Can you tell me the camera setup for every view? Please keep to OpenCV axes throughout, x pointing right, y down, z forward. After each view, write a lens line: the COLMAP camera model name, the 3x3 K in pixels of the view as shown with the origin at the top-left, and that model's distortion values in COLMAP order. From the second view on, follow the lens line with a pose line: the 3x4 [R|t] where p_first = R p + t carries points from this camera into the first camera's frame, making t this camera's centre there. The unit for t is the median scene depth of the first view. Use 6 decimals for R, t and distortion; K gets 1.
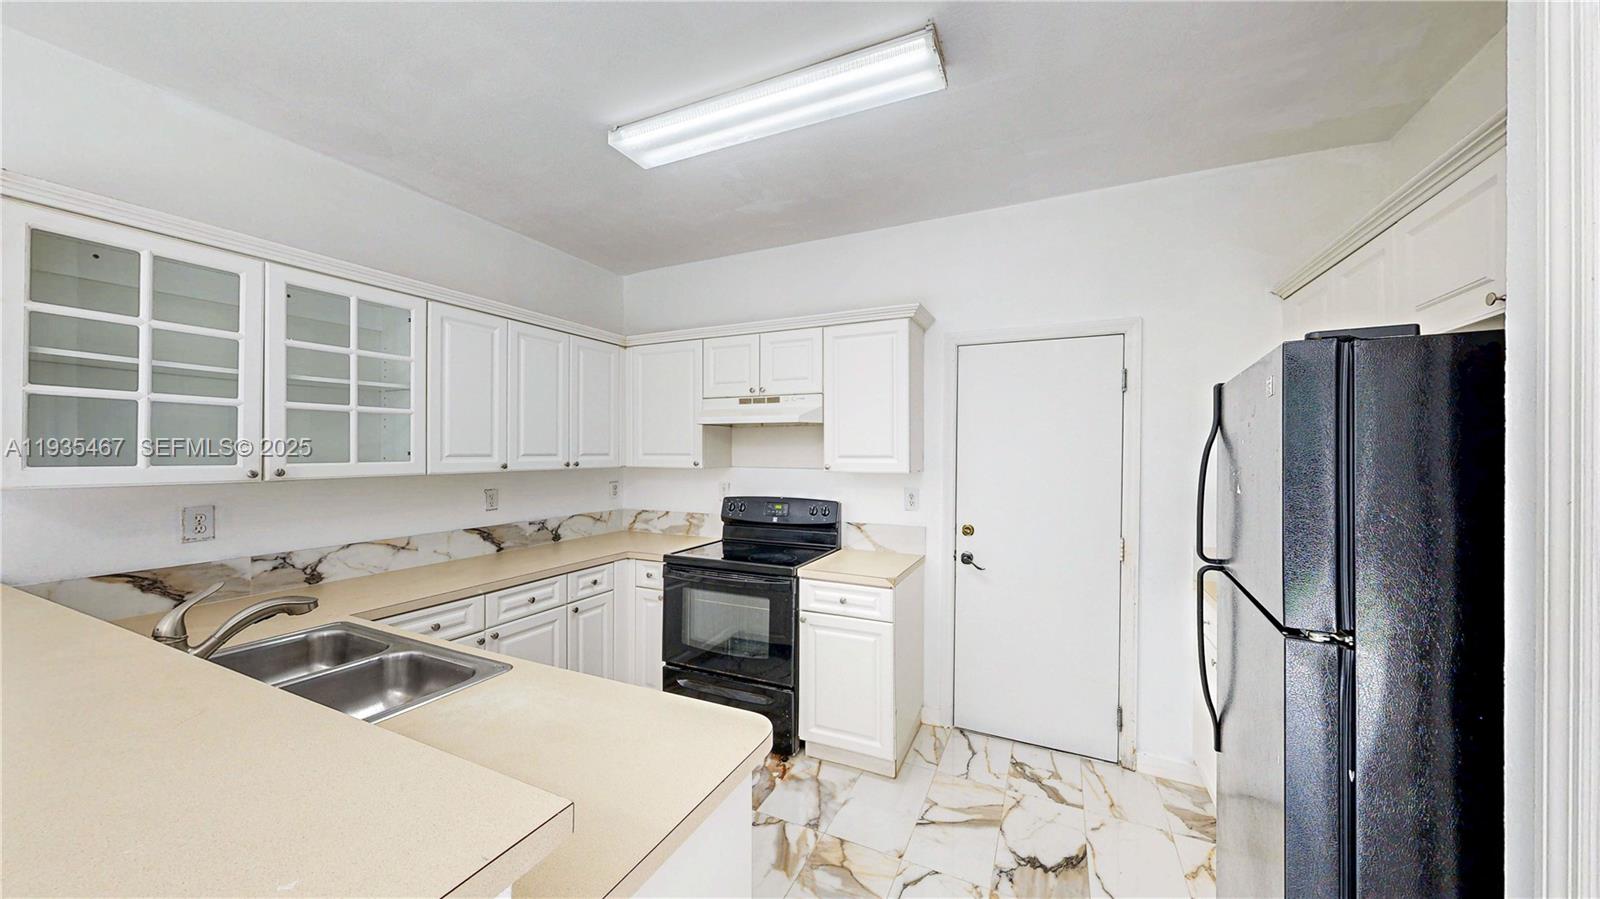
lens RADIAL K [[545.5, 0, 800.0], [0, 545.5, 449.5], [0, 0, 1]] dist [0.001288, 0.000074]
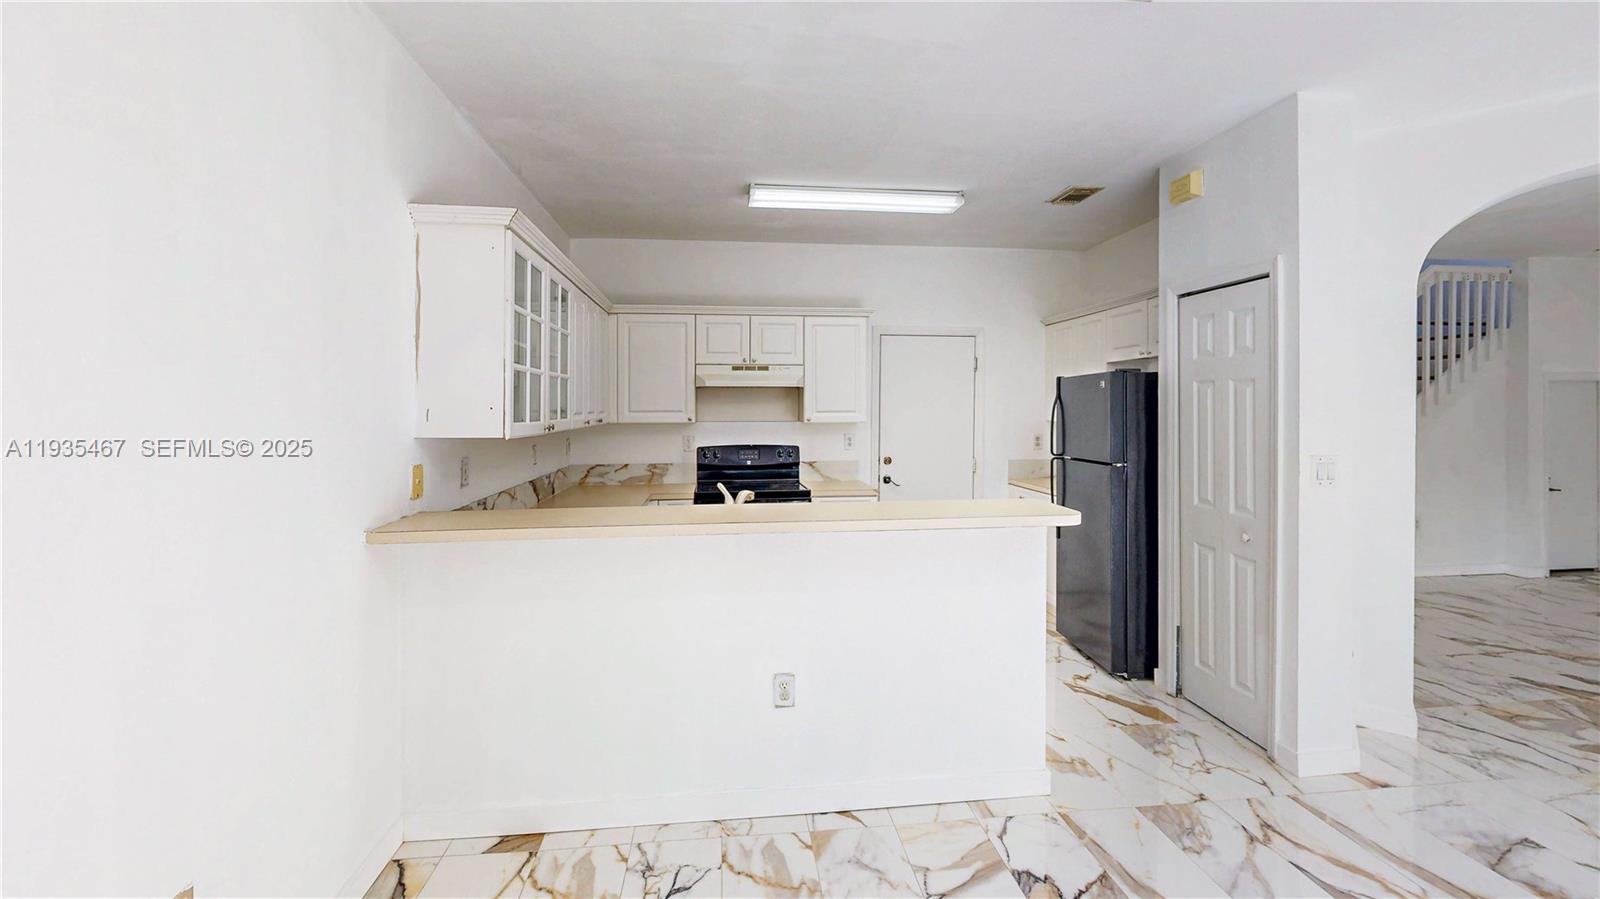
lens RADIAL K [[680.2, 0, 804.0], [0, 680.2, 409.5], [0, 0, 1]] dist [-0.001976, -0.000205]
pose [[0.843257, -0.006948, 0.537466, -0.841273], [0.003126, 0.999963, 0.008023, -0.006337], [-0.537502, -0.005085, 0.843247, -0.416731]]
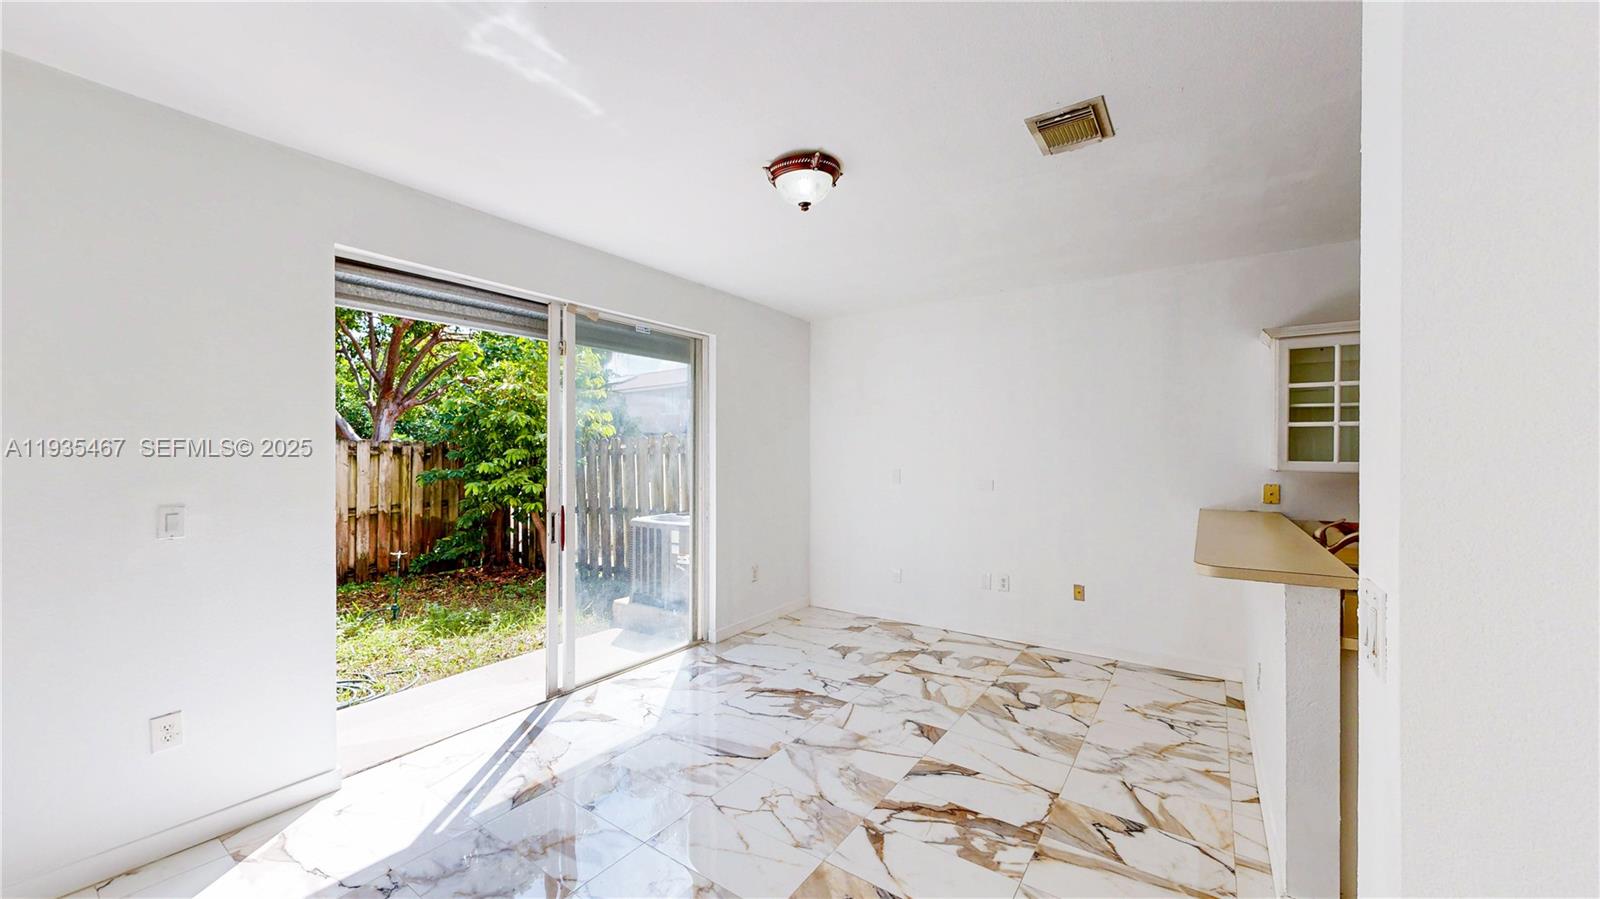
lens RADIAL K [[585.1, 0, 800.0], [0, 585.1, 449.5], [0, 0, 1]] dist [0.004404, 0.000207]
pose [[-0.157676, -0.009981, -0.987440, 0.574182], [0.006107, 0.999920, -0.011082, 0.000245], [0.987472, -0.007777, -0.157603, -0.253310]]
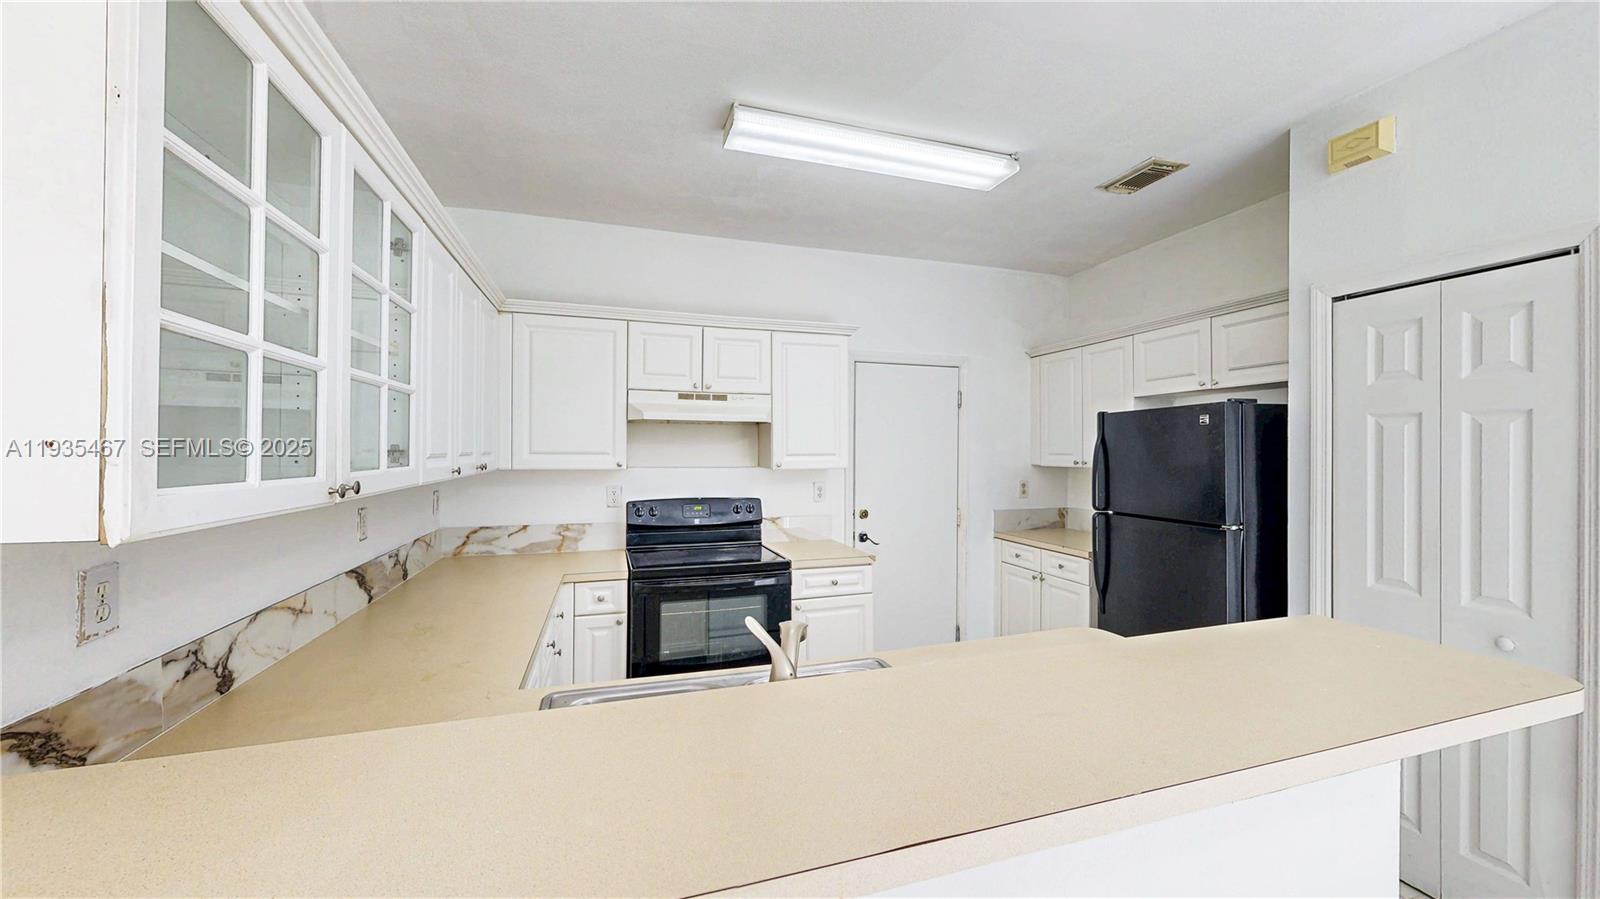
lens RADIAL K [[585.1, 0, 800.0], [0, 585.1, 449.5], [0, 0, 1]] dist [0.004404, 0.000207]
pose [[0.732788, -0.000236, 0.680457, -0.662250], [-0.002970, 0.999989, 0.003545, -0.001402], [-0.680451, -0.004619, 0.732779, 0.133580]]
